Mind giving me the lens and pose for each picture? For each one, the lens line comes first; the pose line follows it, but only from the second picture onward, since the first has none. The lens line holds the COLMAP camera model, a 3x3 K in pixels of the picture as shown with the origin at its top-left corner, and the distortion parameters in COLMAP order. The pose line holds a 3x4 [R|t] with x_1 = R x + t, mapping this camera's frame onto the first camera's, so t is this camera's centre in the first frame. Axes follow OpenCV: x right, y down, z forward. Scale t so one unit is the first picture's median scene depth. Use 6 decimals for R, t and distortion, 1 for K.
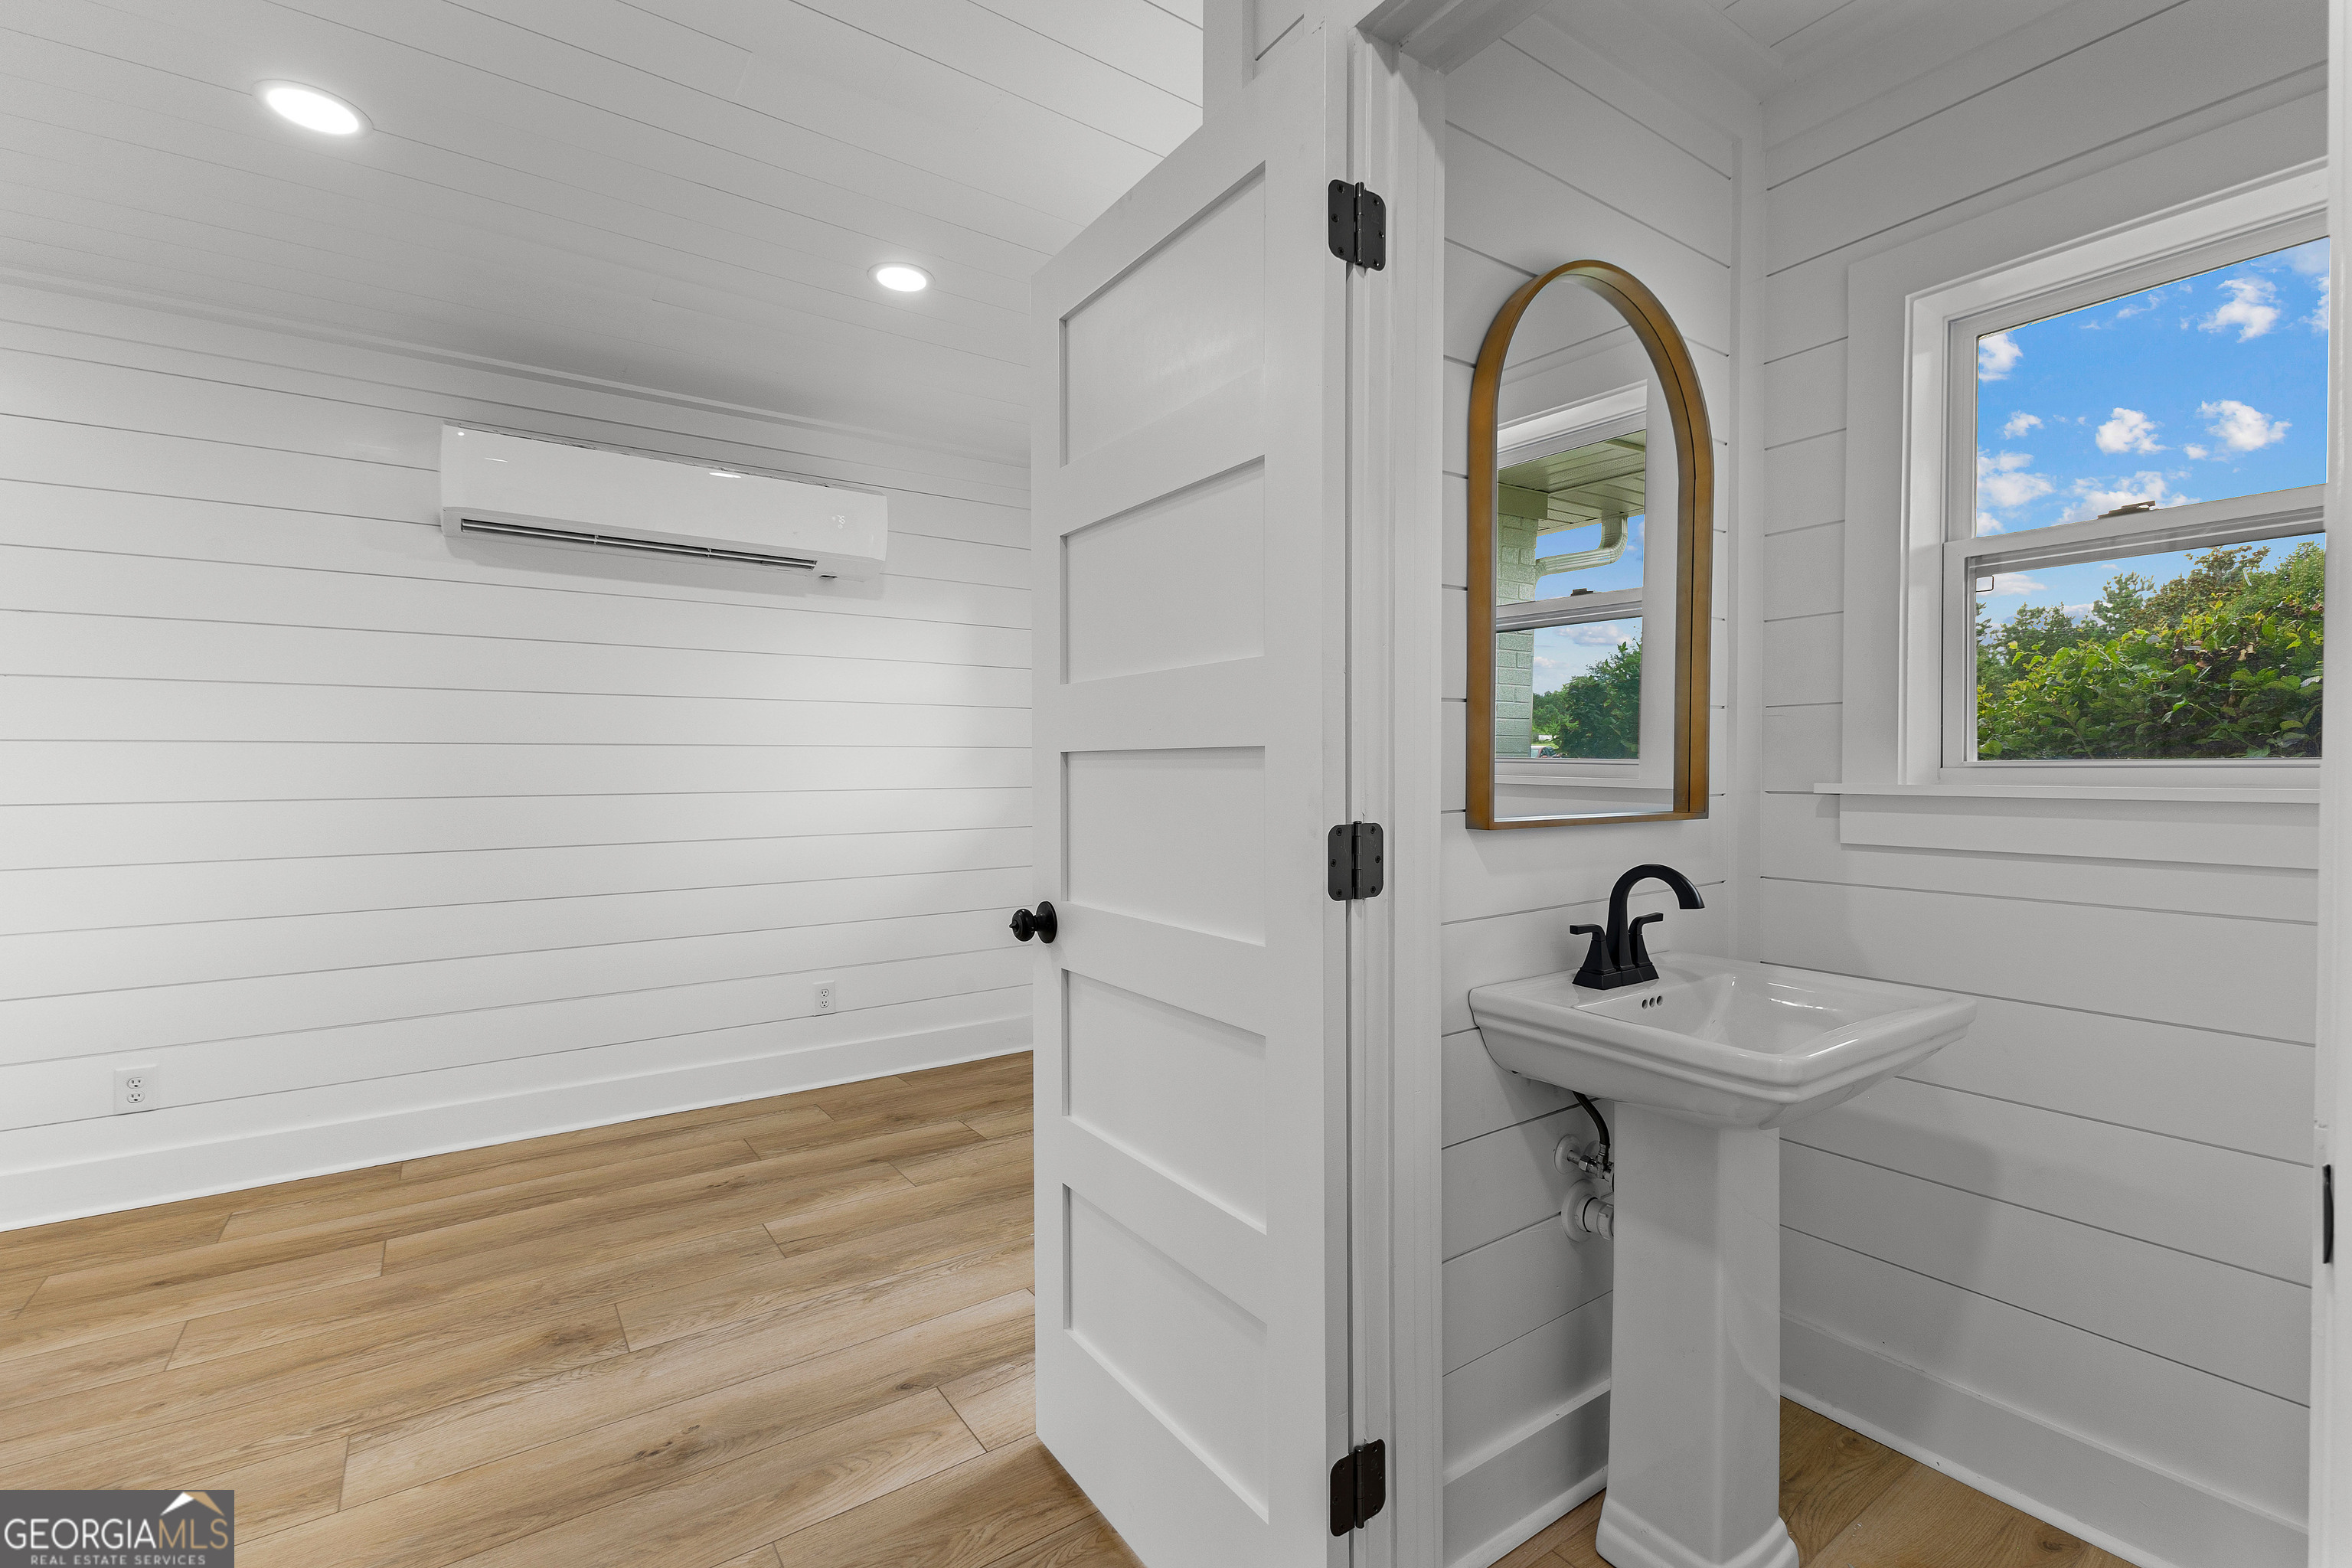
lens RADIAL K [[1029.7, 0, 1167.5], [0, 1029.7, 783.2], [0, 0, 1]] dist [0.015191, -0.002590]
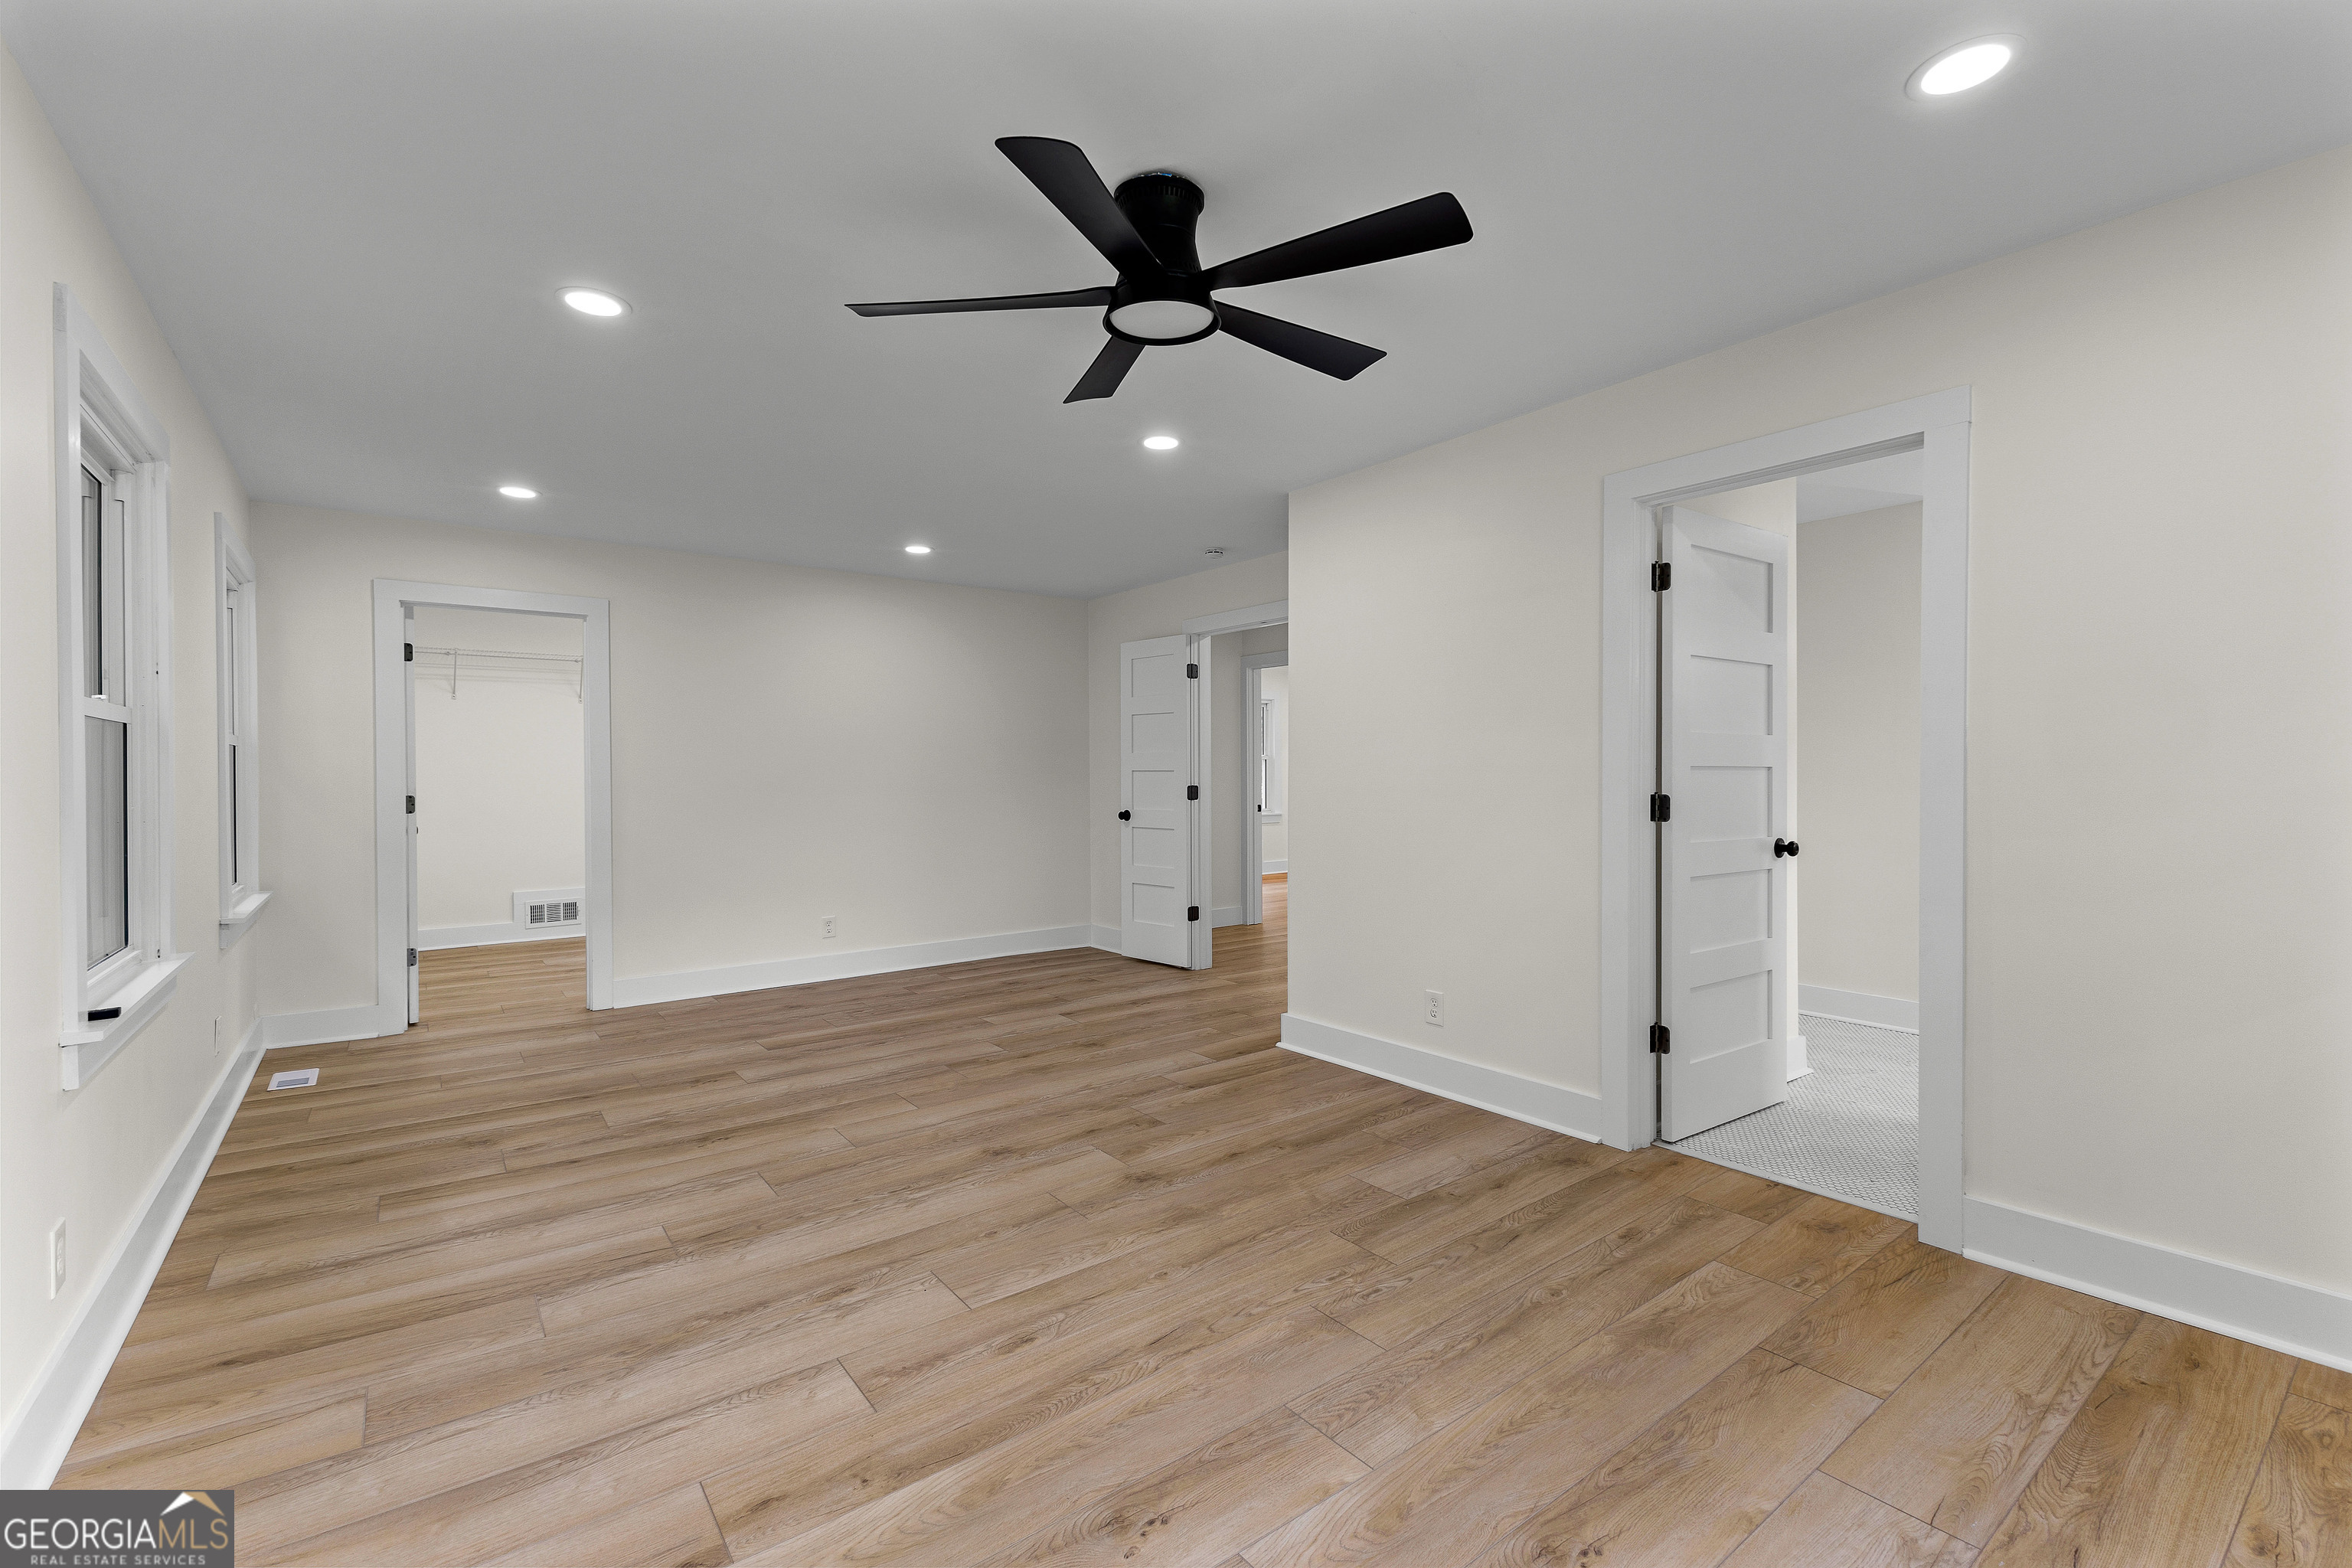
lens RADIAL K [[1029.7, 0, 1200.3], [0, 1029.7, 776.3], [0, 0, 1]] dist [0.015191, -0.002590]
pose [[0.999977, -0.003596, 0.005821, 0.185859], [0.003668, 0.999917, -0.012375, 0.055424], [-0.005776, 0.012397, 0.999906, -4.008276]]
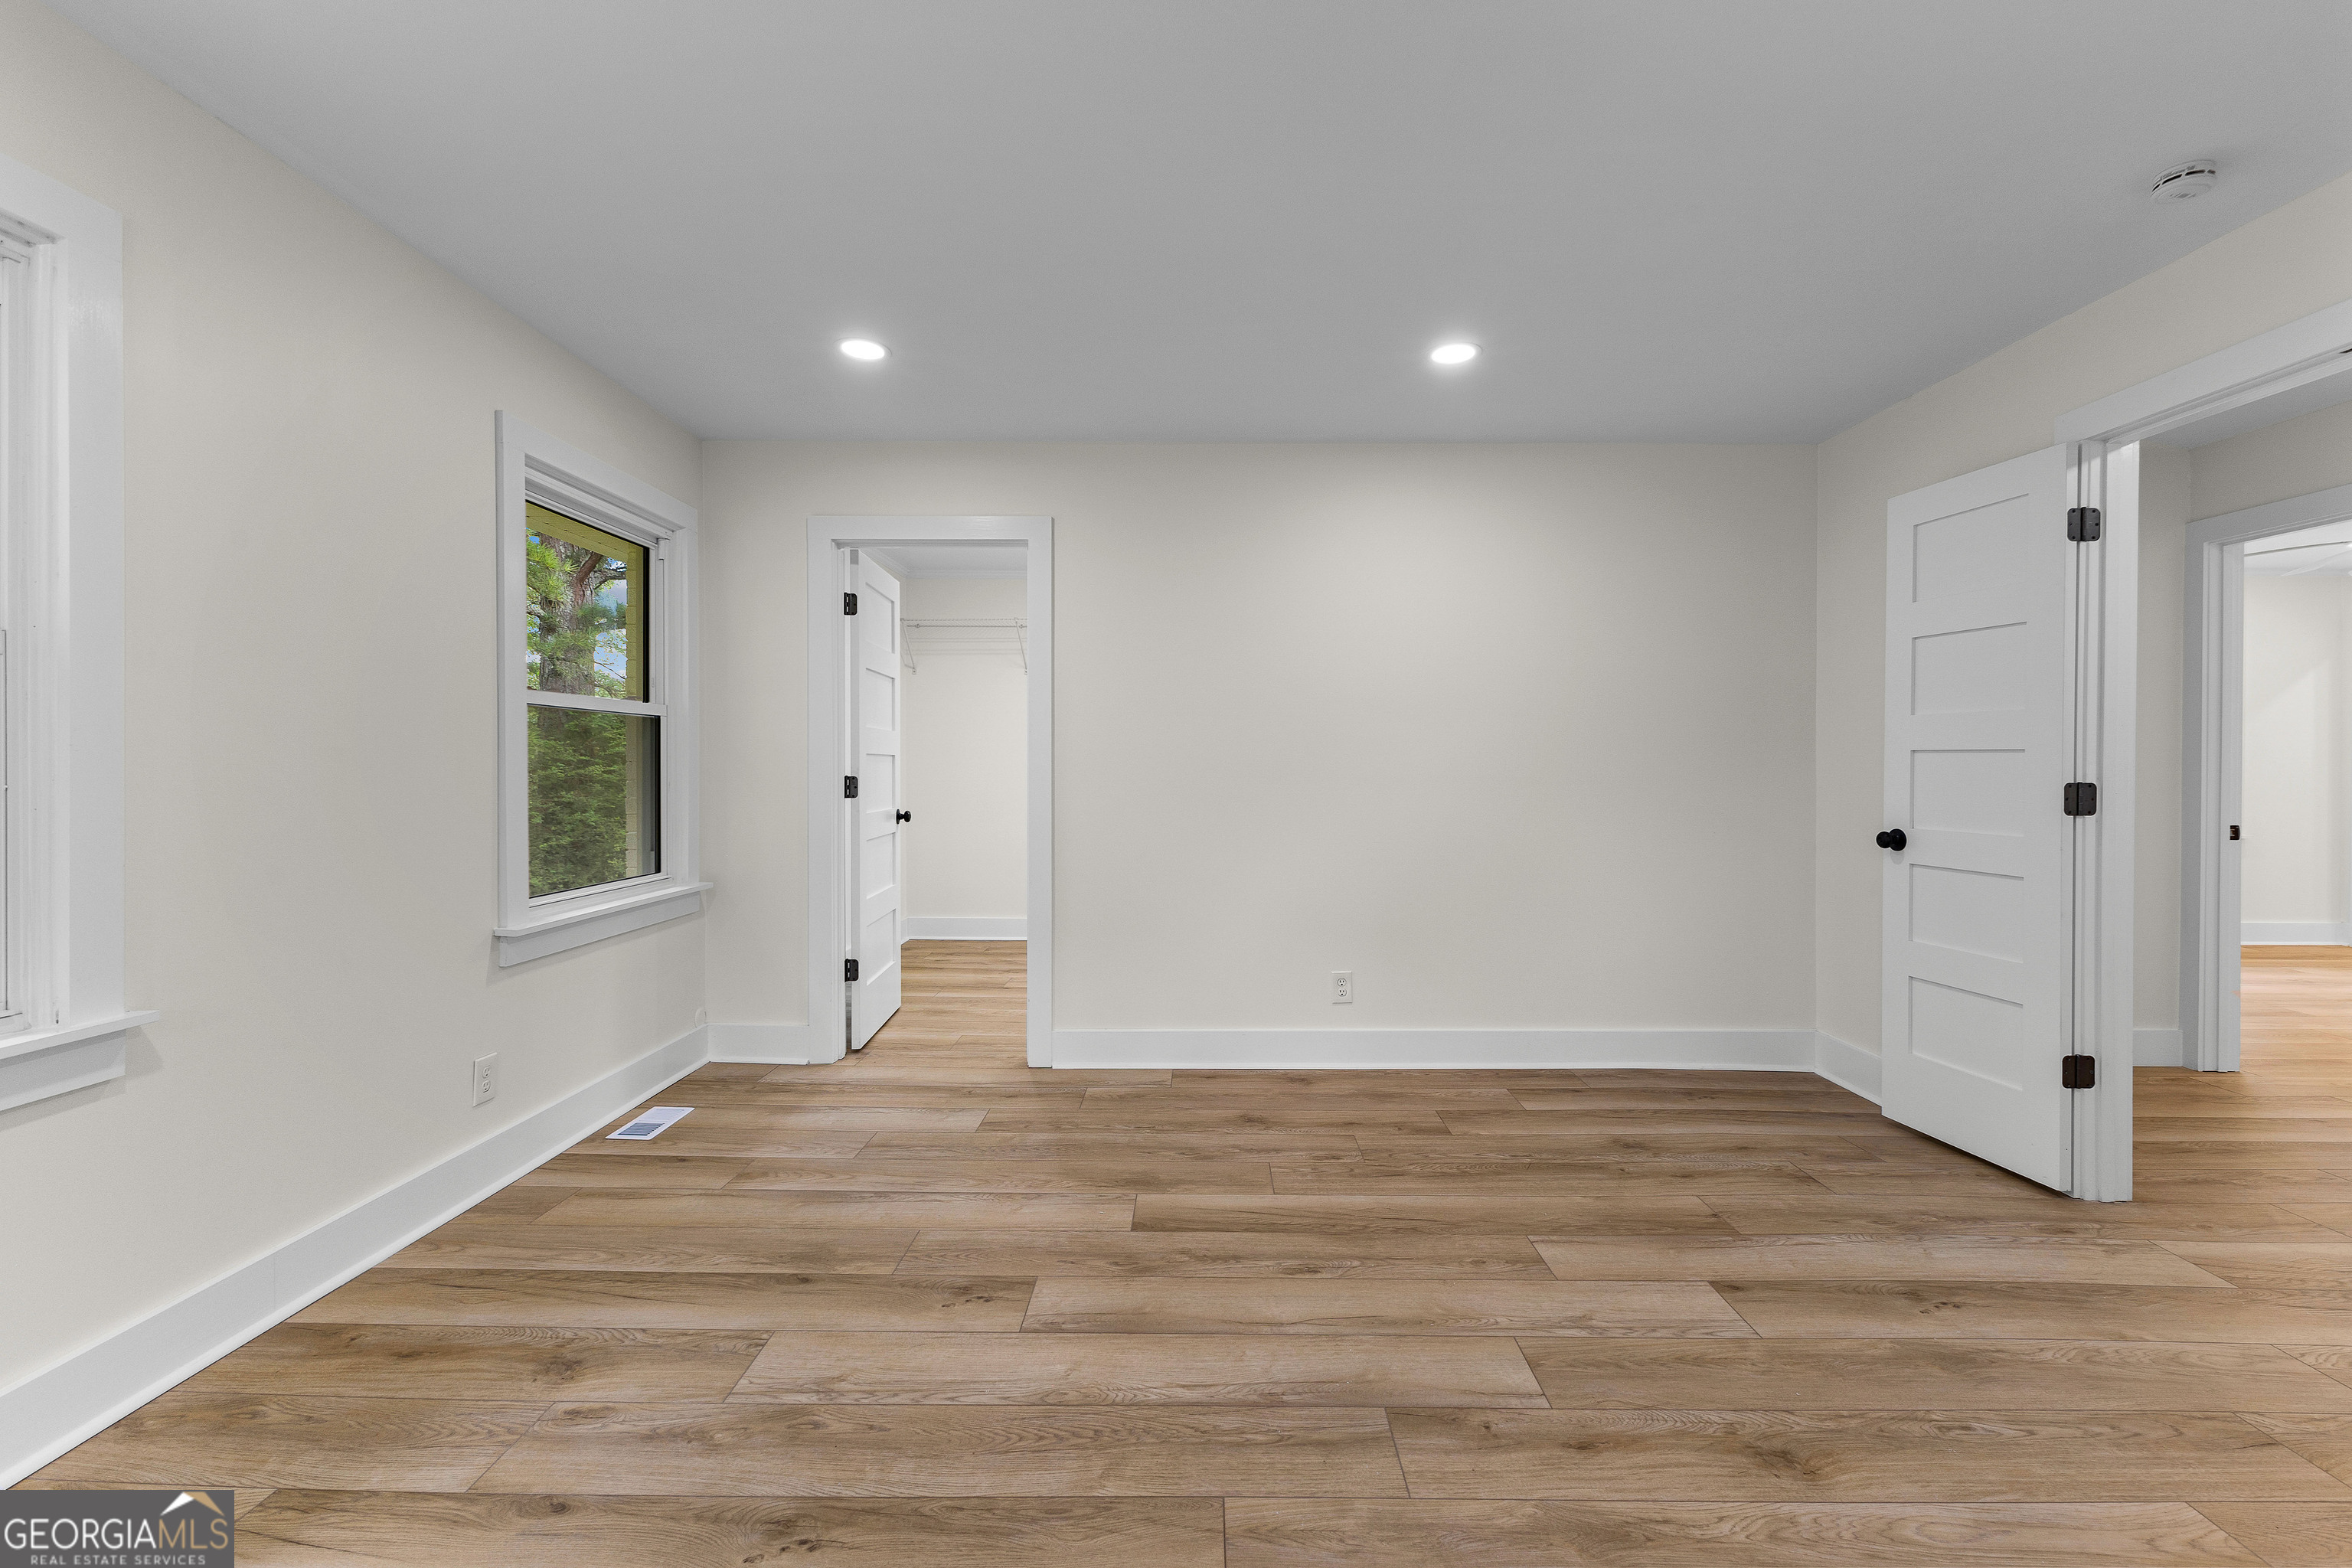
lens RADIAL K [[1029.7, 0, 1184.0], [0, 1029.7, 770.0], [0, 0, 1]] dist [0.015191, -0.002590]
pose [[0.784273, 0.007907, -0.620365, 0.053039], [-0.013888, 0.999892, -0.004812, 0.048617], [0.620260, 0.012390, 0.784298, -1.959709]]
